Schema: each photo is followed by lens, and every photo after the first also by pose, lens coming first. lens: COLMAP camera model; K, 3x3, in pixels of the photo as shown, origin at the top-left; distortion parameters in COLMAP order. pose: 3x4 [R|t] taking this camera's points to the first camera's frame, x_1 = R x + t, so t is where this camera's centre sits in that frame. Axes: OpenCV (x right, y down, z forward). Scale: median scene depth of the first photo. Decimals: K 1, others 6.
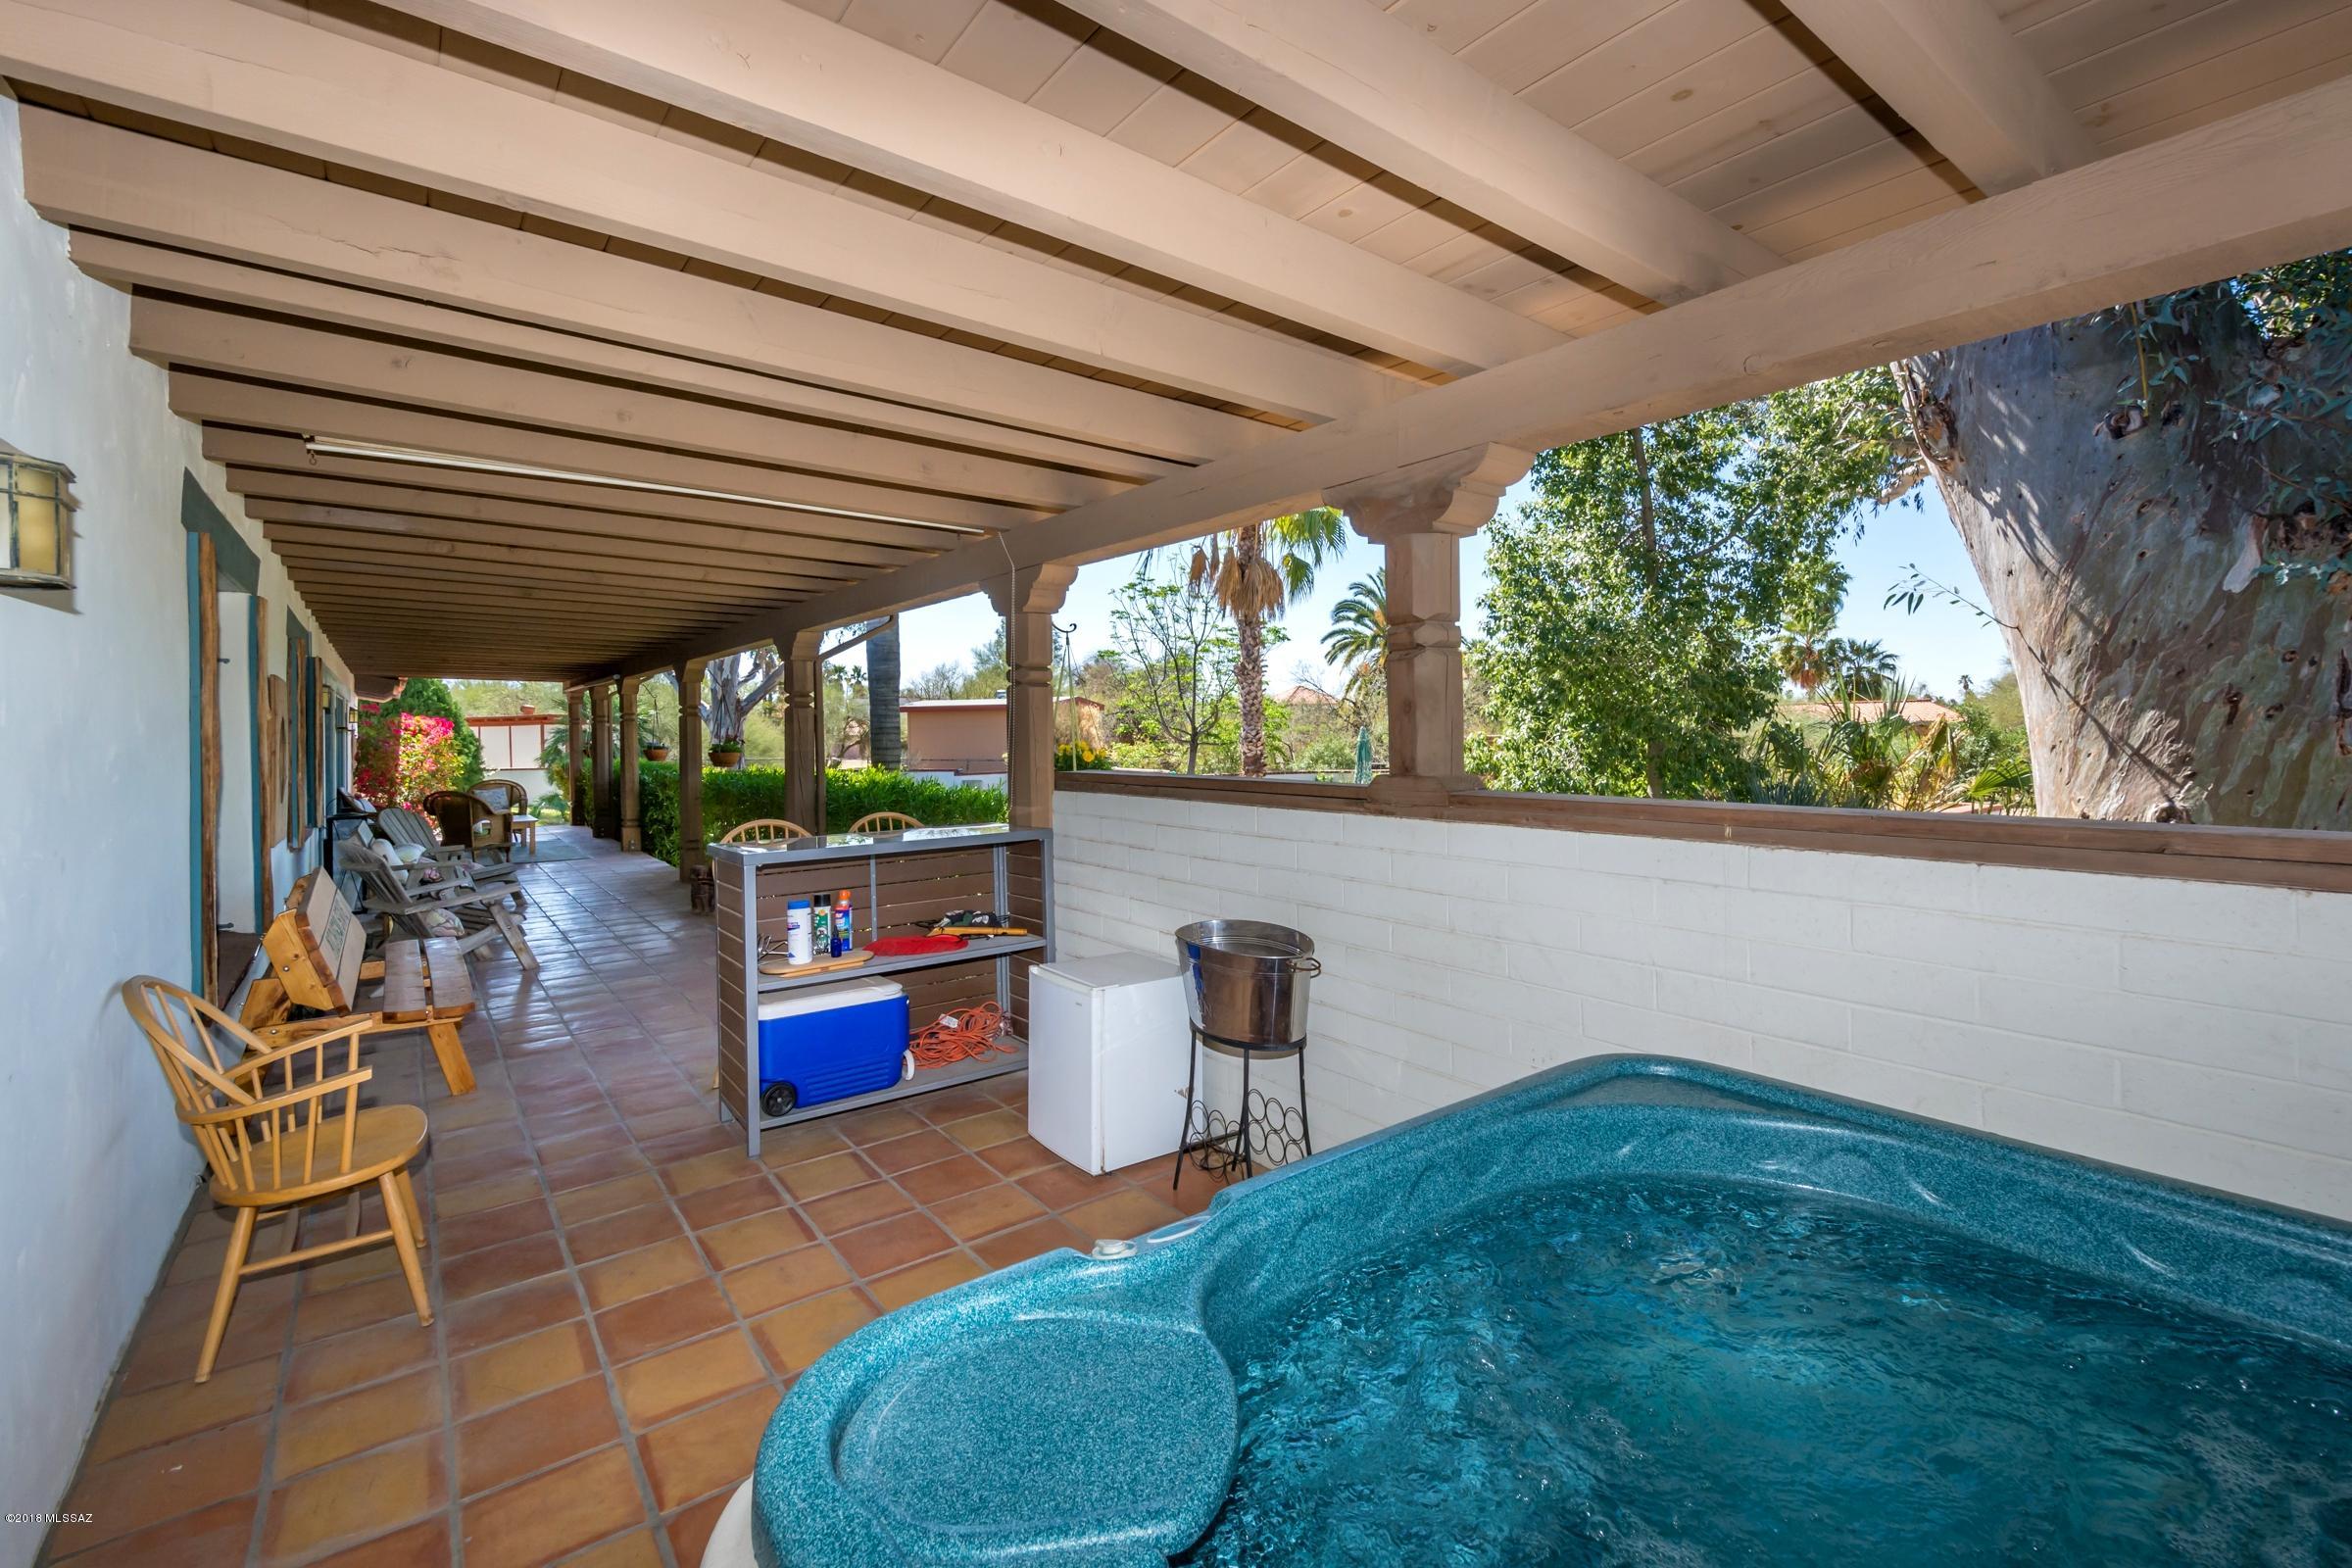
lens RADIAL K [[1033.9, 0, 1213.3], [0, 1033.9, 778.3], [0, 0, 1]] dist [0.037925, -0.021974]
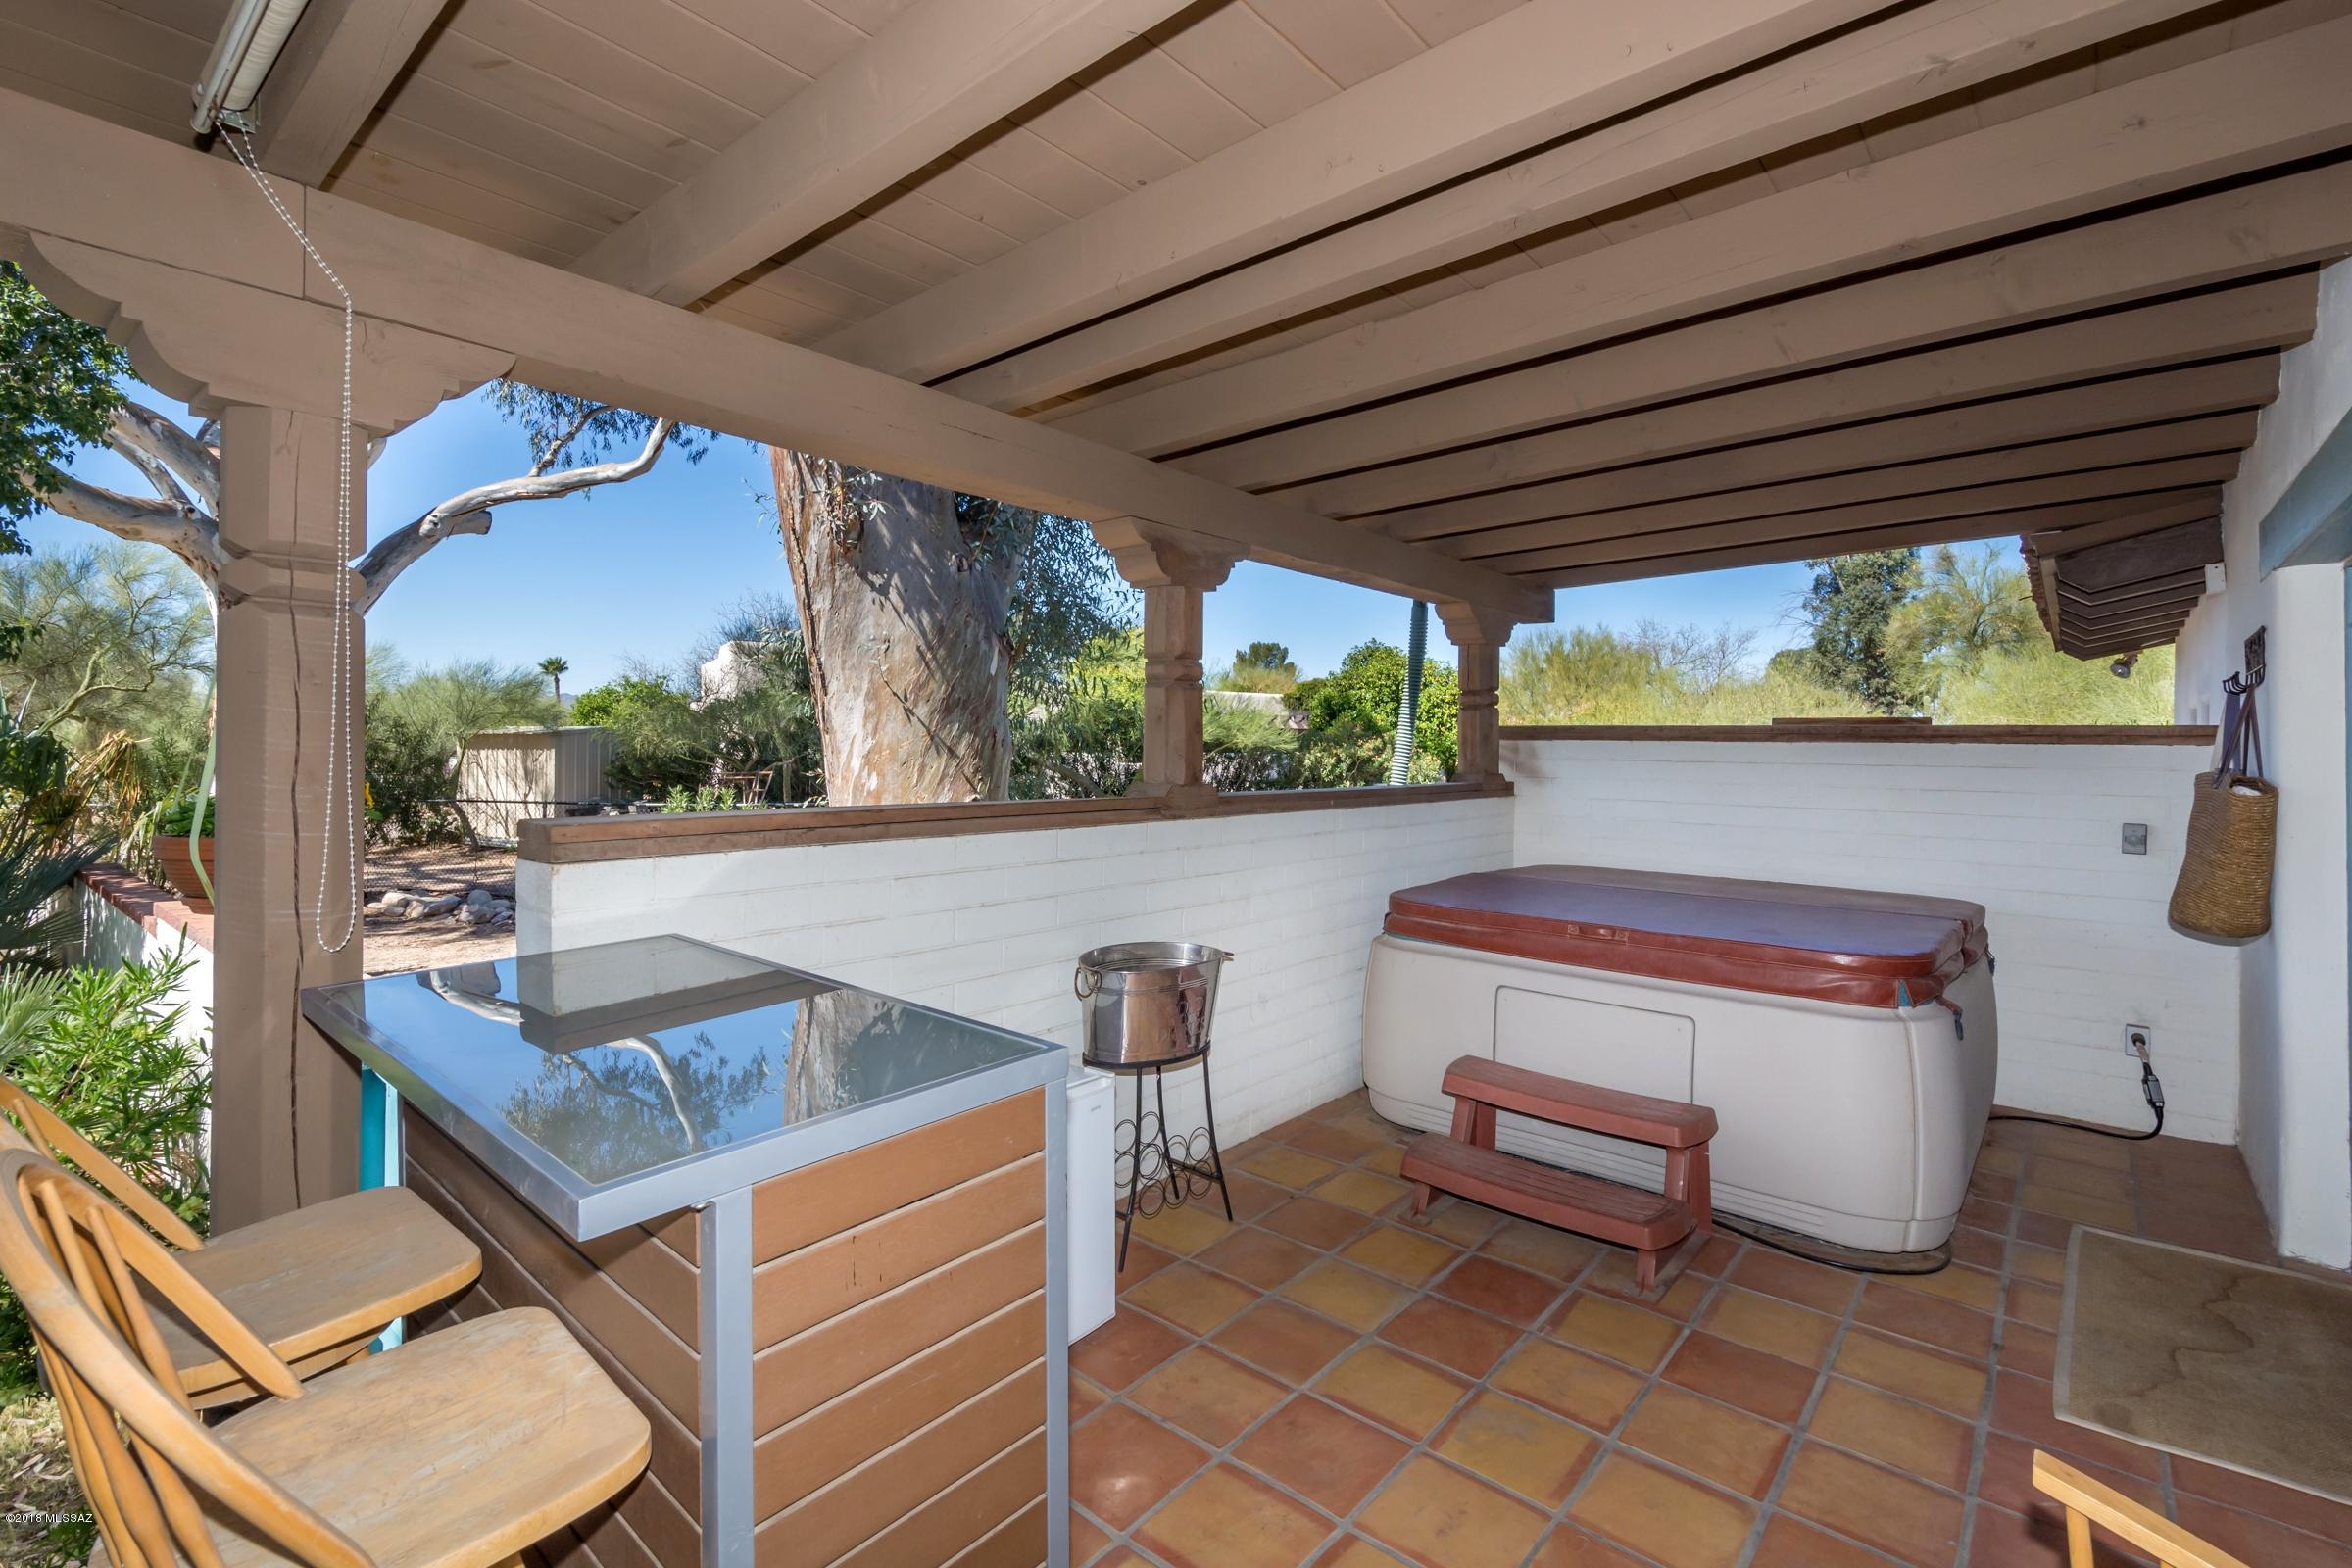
lens RADIAL K [[1029.8, 0, 1208.5], [0, 1029.8, 769.2], [0, 0, 1]] dist [0.016866, -0.006238]
pose [[-0.208691, -0.003559, 0.977975, -0.918946], [0.027398, 0.999580, 0.009484, -0.028320], [-0.977598, 0.028774, -0.208505, 1.130203]]
